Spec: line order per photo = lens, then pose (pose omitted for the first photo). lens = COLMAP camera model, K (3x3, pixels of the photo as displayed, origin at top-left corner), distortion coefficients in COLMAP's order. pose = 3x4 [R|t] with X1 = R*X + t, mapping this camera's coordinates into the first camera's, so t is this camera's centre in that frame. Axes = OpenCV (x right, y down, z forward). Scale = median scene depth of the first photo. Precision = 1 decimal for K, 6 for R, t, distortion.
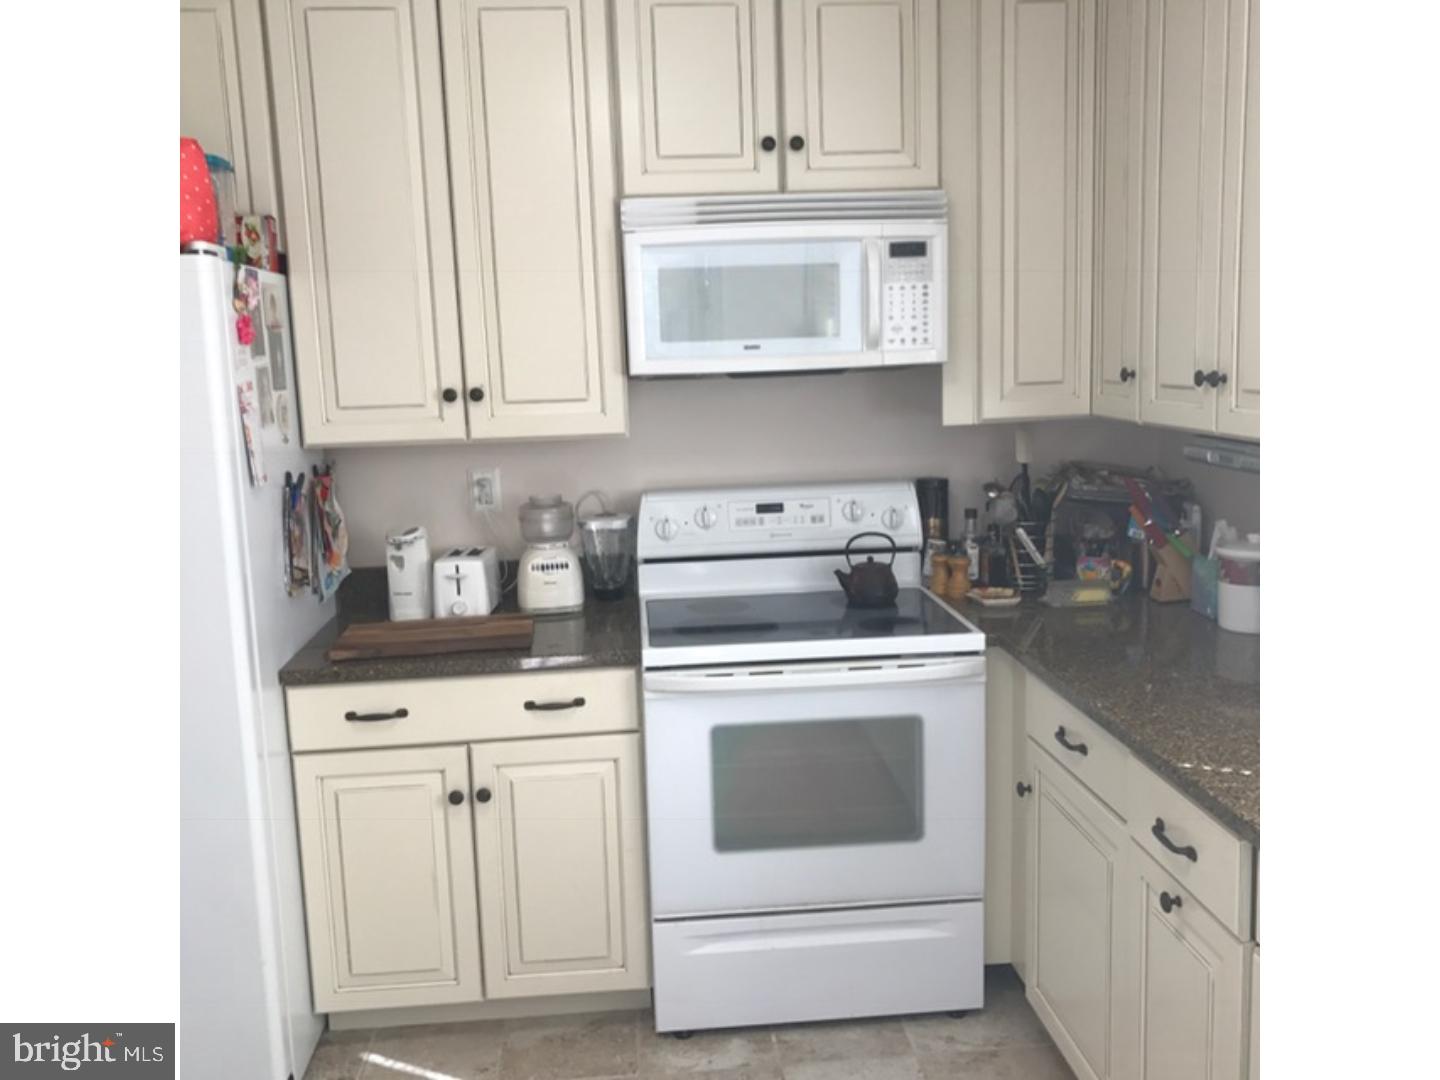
lens RADIAL K [[1160.2, 0, 720.0], [0, 1160.2, 540.0], [0, 0, 1]] dist [0.008206, 0.001583]
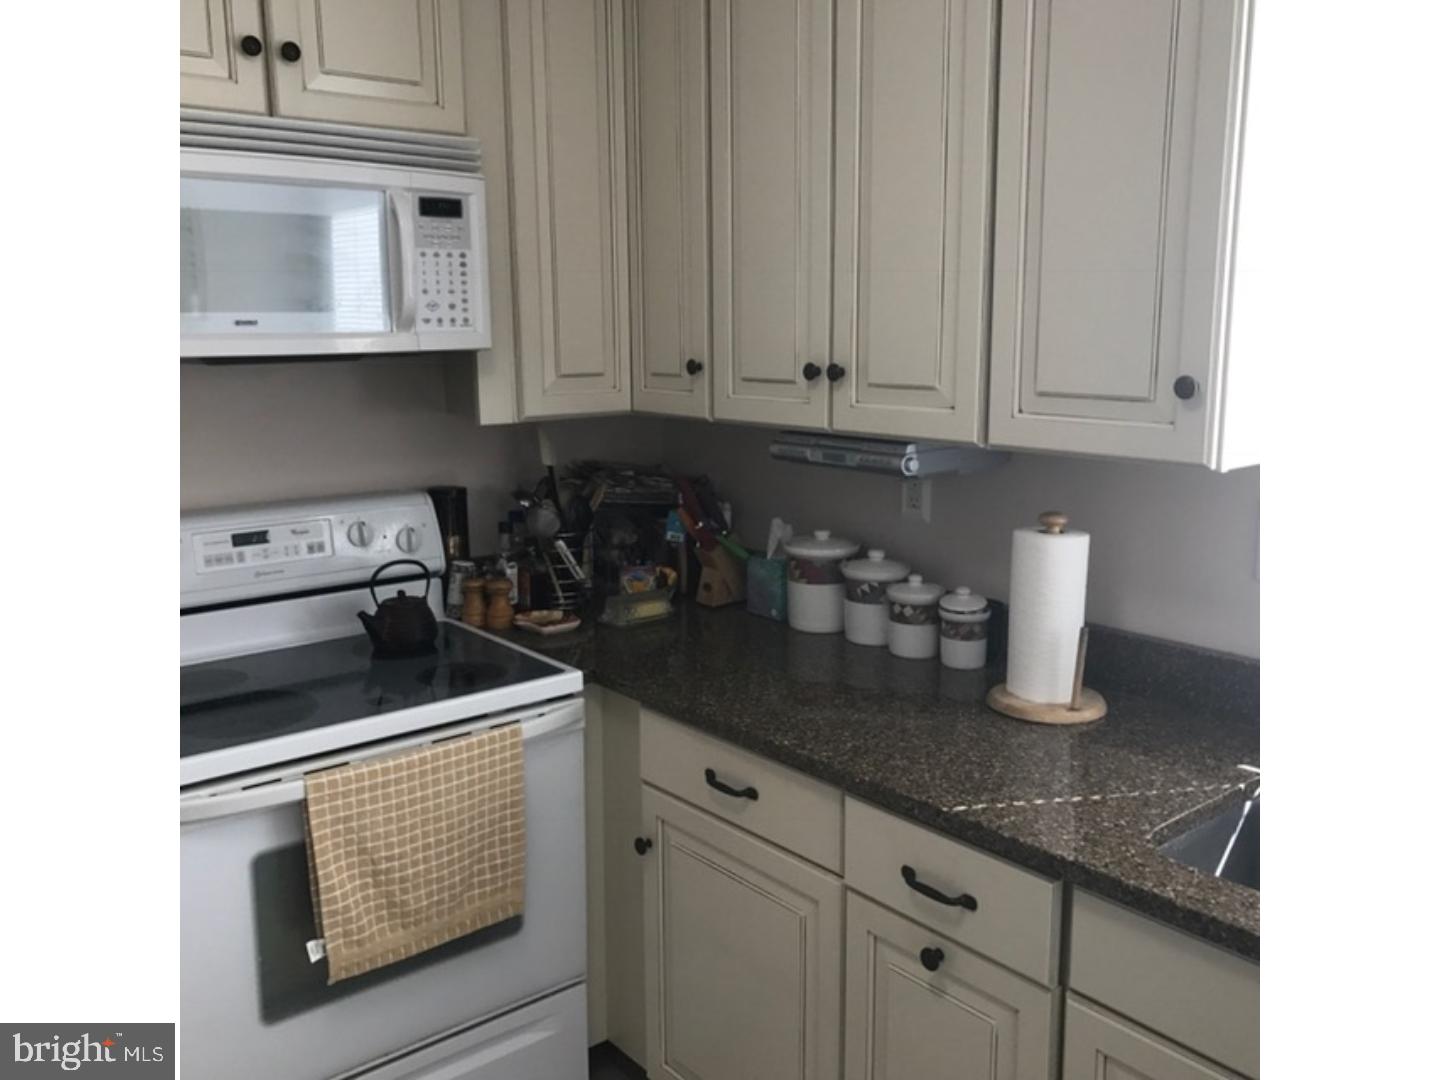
lens RADIAL K [[1138.0, 0, 723.0], [0, 1138.0, 527.3], [0, 0, 1]] dist [0.037537, -0.117412]
pose [[0.811784, -0.069845, 0.579765, -0.145512], [0.070321, 0.997289, 0.021682, -0.031141], [-0.579708, 0.023169, 0.814495, 0.236197]]
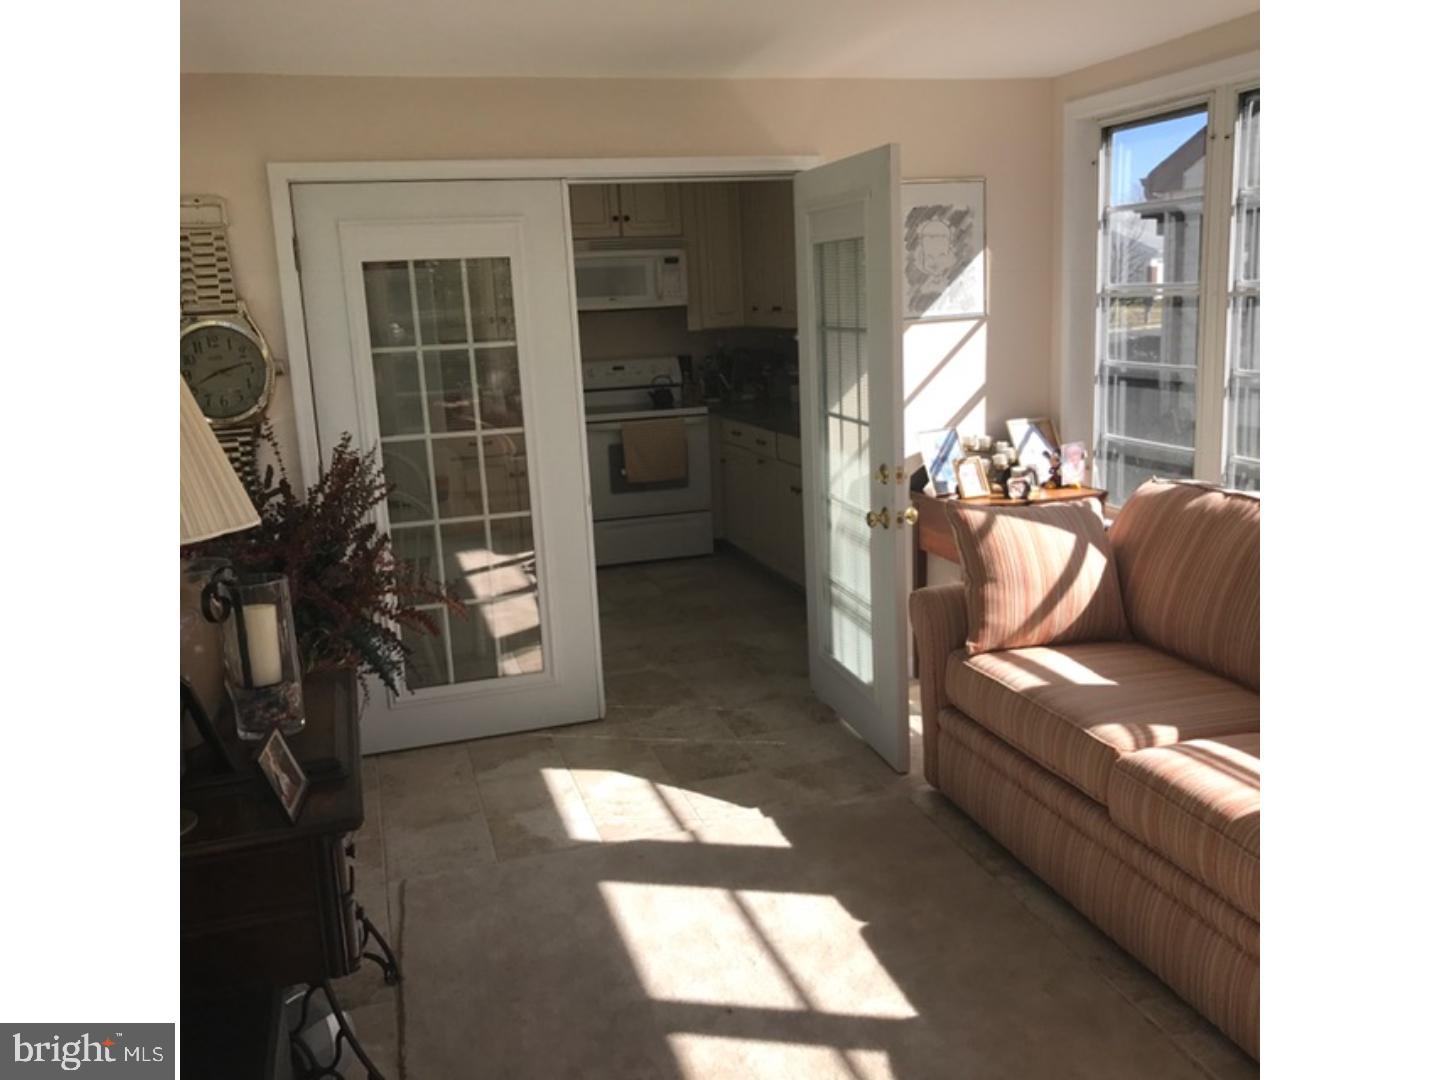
lens RADIAL K [[1154.4, 0, 723.0], [0, 1154.4, 565.8], [0, 0, 1]] dist [0.005803, -0.055203]
pose [[0.974915, -0.057316, 0.215072, -0.299563], [0.045820, 0.997261, 0.058068, 0.266253], [-0.217811, -0.046757, 0.974870, -1.469398]]
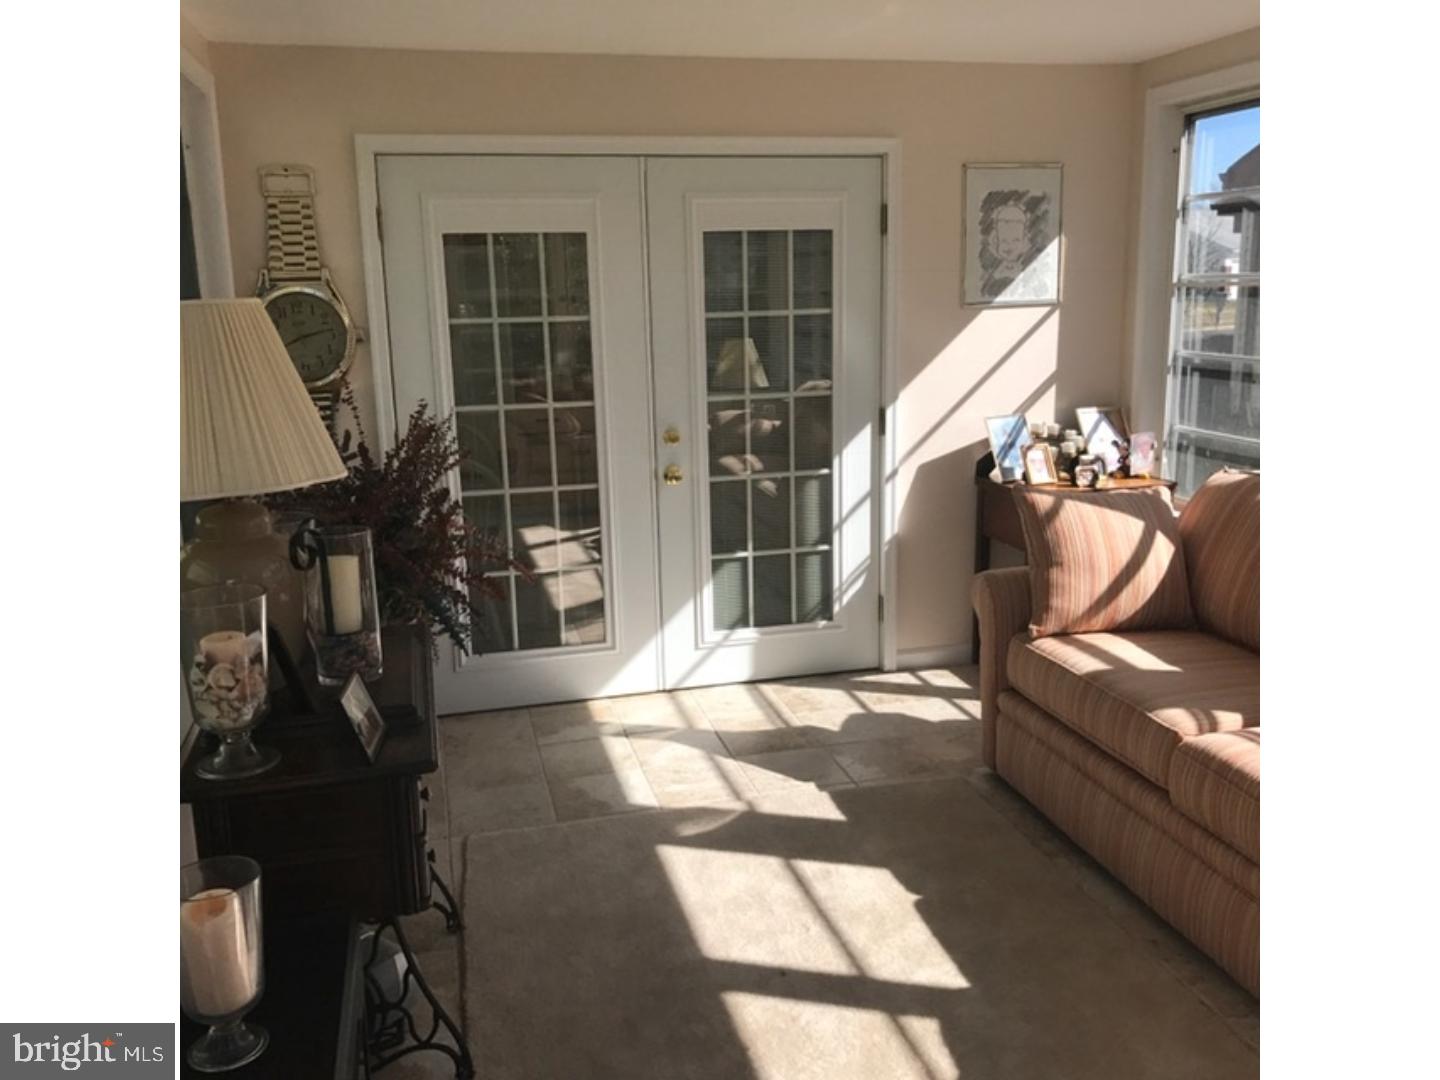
lens RADIAL K [[1154.4, 0, 723.0], [0, 1154.4, 565.8], [0, 0, 1]] dist [0.005803, -0.055203]
pose [[0.985366, -0.024724, 0.168652, -0.324262], [0.013878, 0.997776, 0.065189, 0.293653], [-0.169889, -0.061894, 0.983518, -1.489273]]
